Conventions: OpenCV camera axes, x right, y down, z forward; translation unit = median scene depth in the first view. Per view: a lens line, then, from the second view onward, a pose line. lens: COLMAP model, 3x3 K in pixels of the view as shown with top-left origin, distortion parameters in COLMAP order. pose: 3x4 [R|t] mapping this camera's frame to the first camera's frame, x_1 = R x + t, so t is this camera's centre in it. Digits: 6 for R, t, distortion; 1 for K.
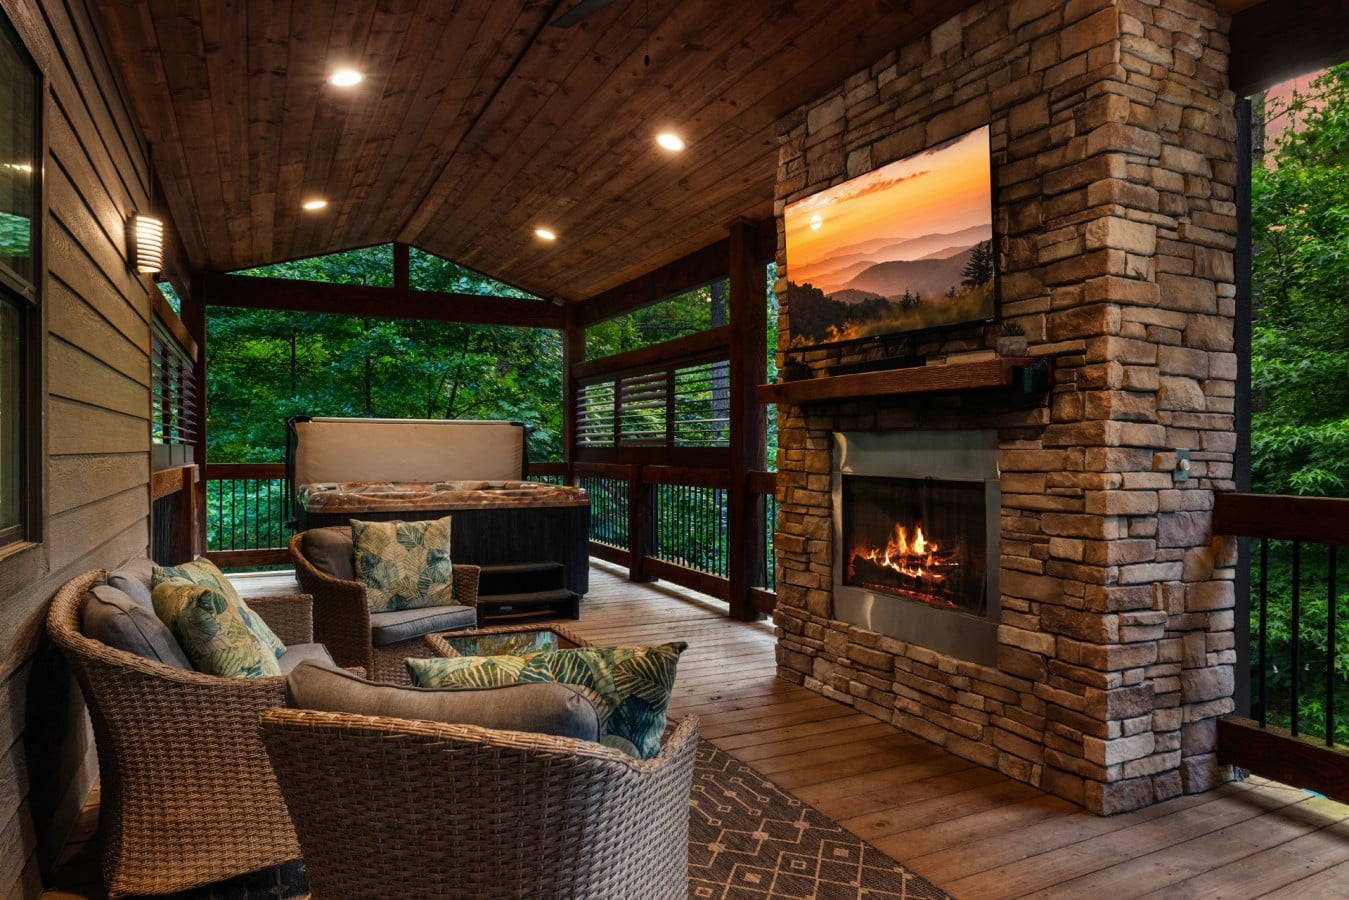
lens RADIAL K [[842.2, 0, 664.0], [0, 842.2, 446.4], [0, 0, 1]] dist [-0.006512, 0.004734]
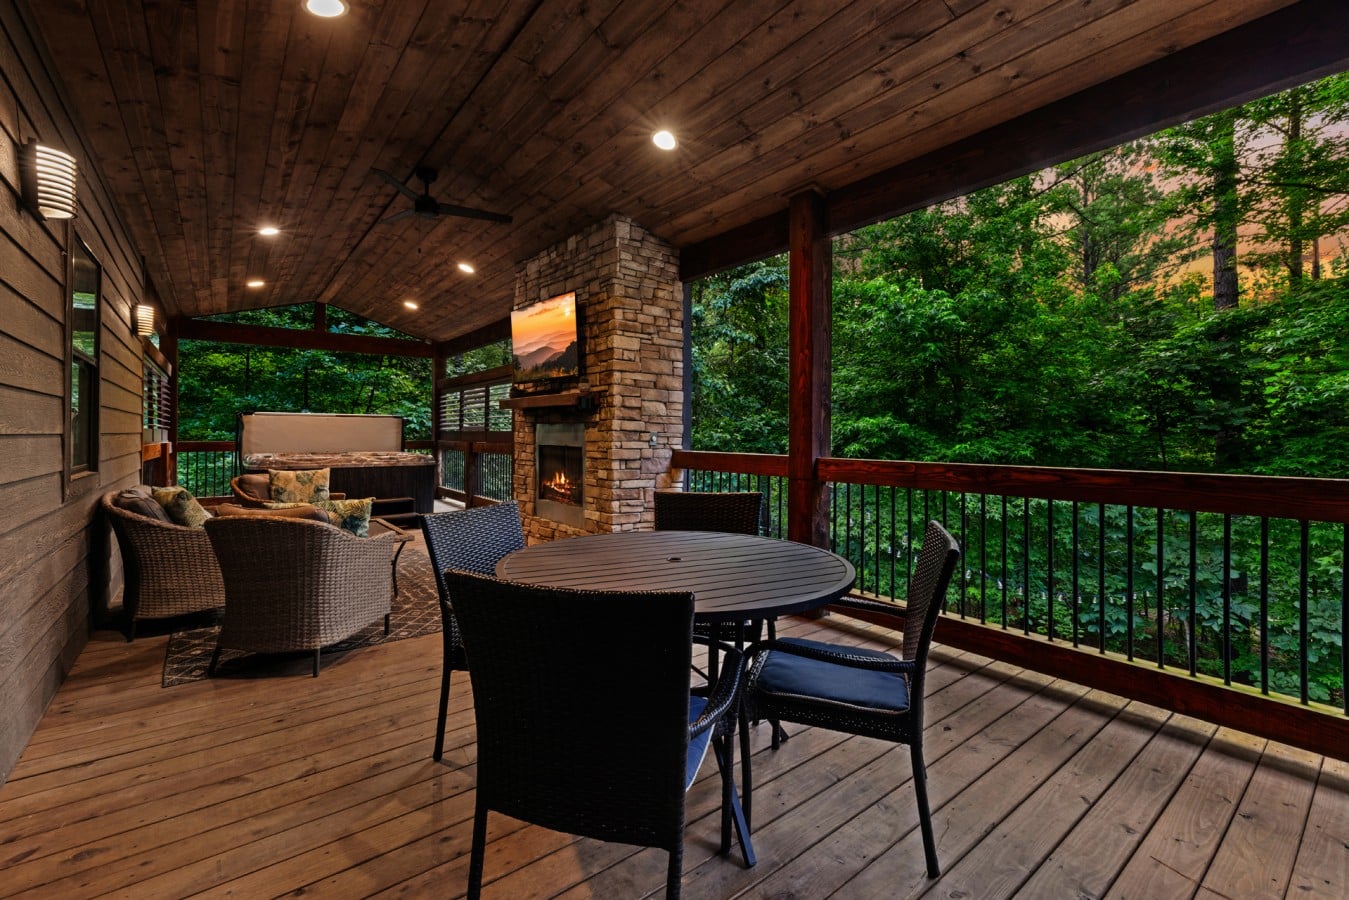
lens RADIAL K [[589.1, 0, 672.0], [0, 589.1, 424.2], [0, 0, 1]] dist [0.004211, -0.000087]
pose [[0.979519, 0.004531, 0.201301, 0.262544], [-0.001917, 0.999911, -0.013180, 0.002586], [-0.201342, 0.012525, 0.979441, -0.506888]]
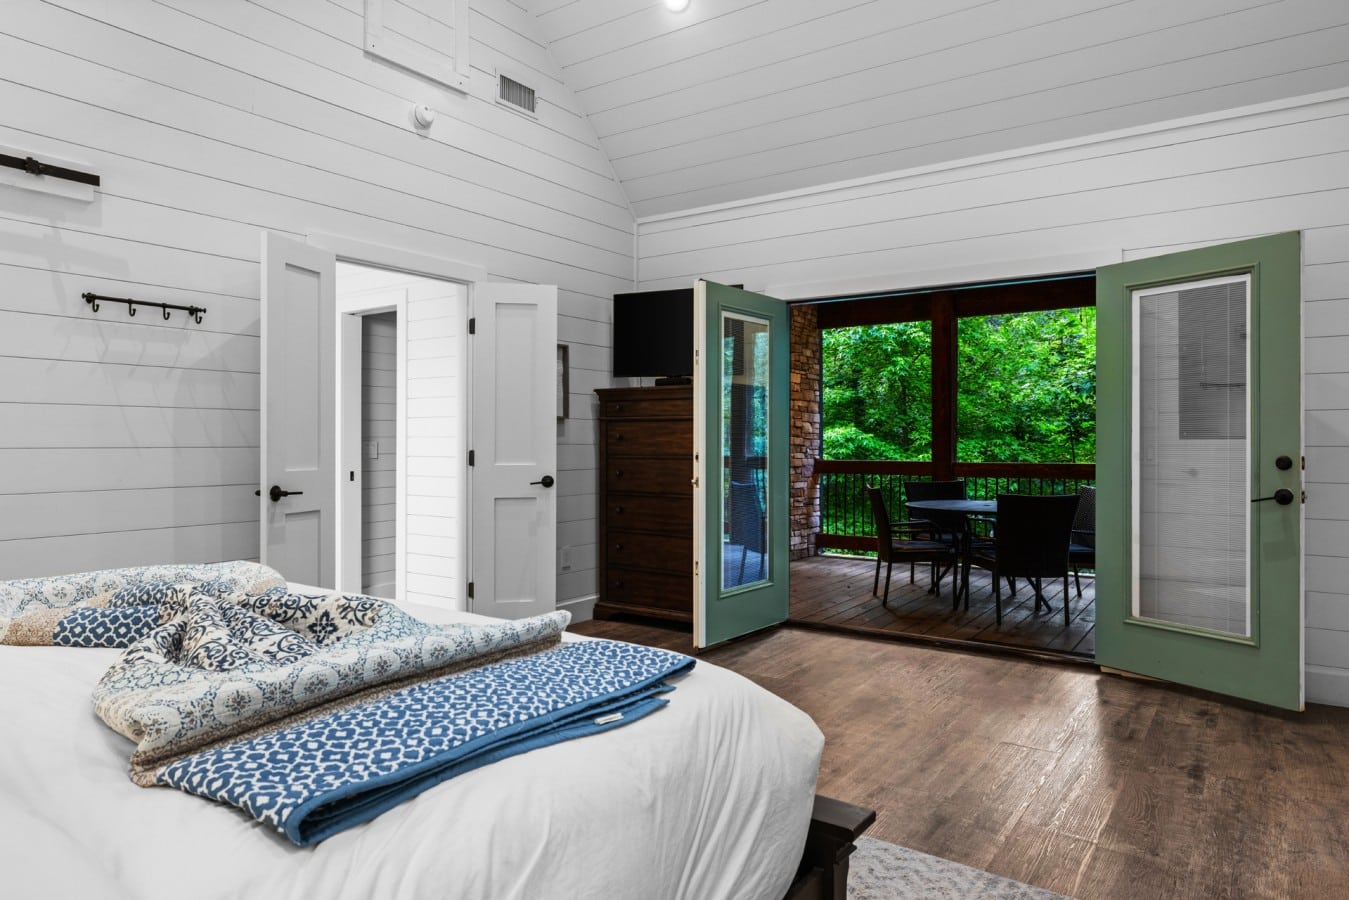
lens RADIAL K [[842.2, 0, 670.6], [0, 842.2, 445.5], [0, 0, 1]] dist [-0.006512, 0.004734]
pose [[0.877577, -0.006689, 0.479390, -1.042555], [0.004736, 0.999975, 0.005284, -0.012573], [-0.479413, -0.002366, 0.877586, -1.177117]]
